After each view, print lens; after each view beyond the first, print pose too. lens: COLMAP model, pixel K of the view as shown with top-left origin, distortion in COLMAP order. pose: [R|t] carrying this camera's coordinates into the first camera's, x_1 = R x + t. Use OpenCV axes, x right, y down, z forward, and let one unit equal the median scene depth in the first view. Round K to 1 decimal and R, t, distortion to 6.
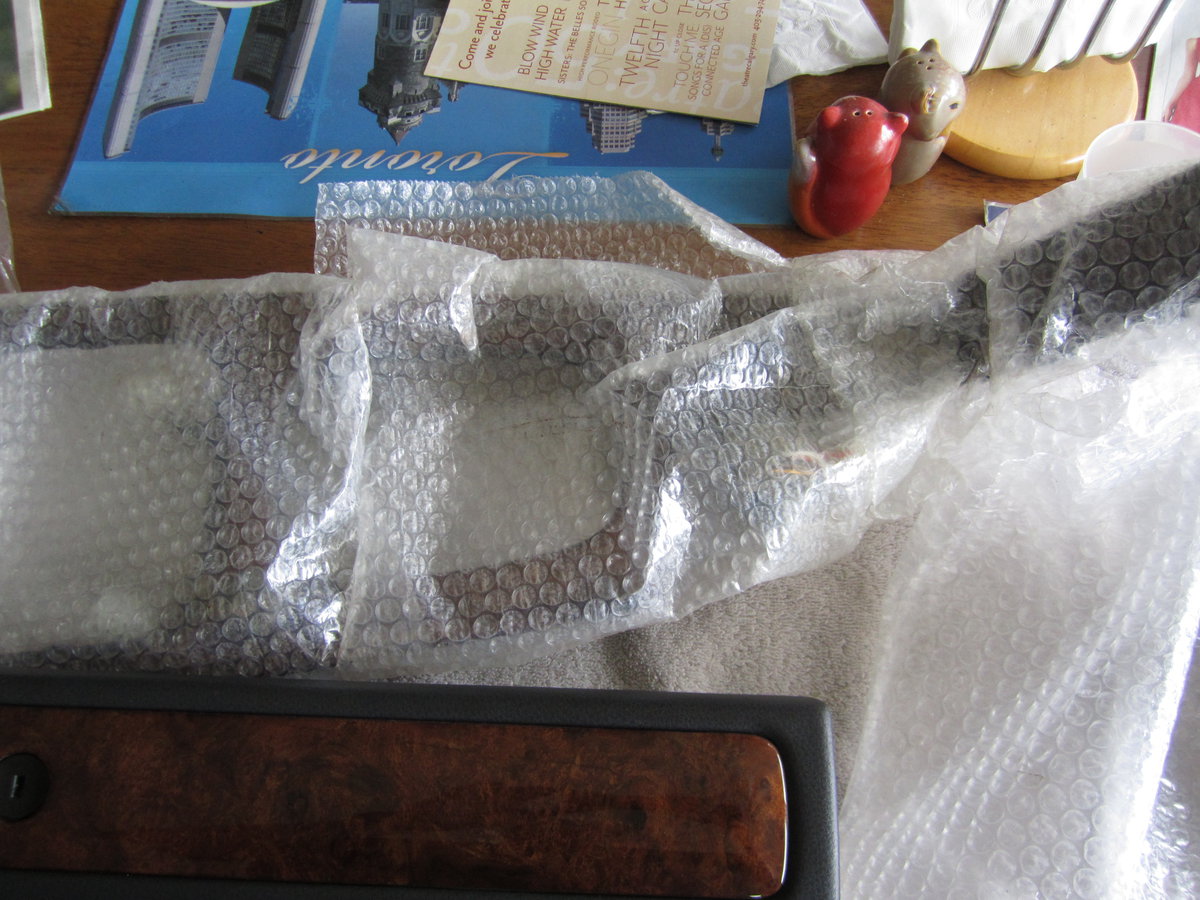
lens RADIAL K [[1004.6, 0, 598.5], [0, 1004.6, 461.6], [0, 0, 1]] dist [-0.048999, 0.006660]
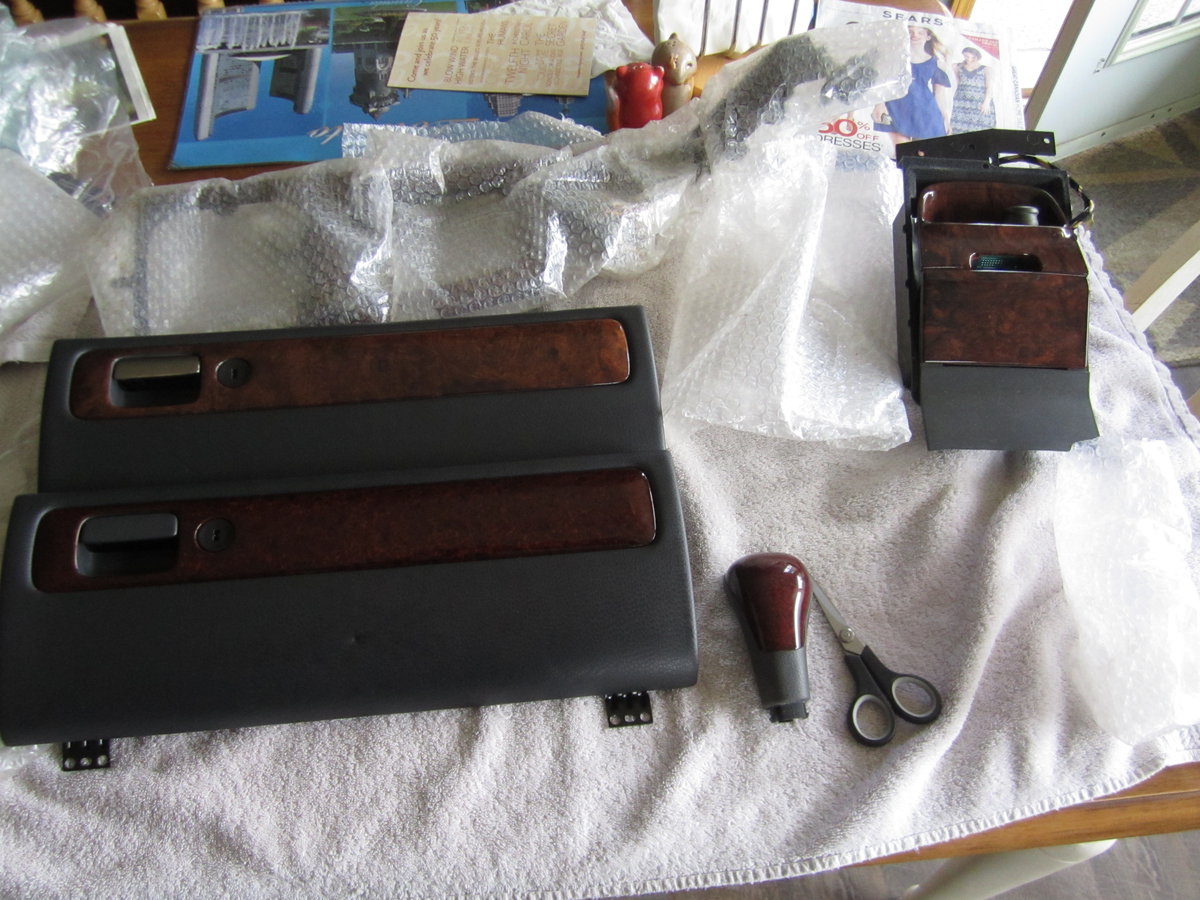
lens RADIAL K [[1004.6, 0, 603.3], [0, 1004.6, 449.9], [0, 0, 1]] dist [-0.048999, 0.006660]
pose [[0.989051, -0.101993, 0.106658, -0.064701], [0.118037, 0.980531, -0.156924, 0.577908], [-0.088577, 0.167796, 0.981834, -0.638768]]
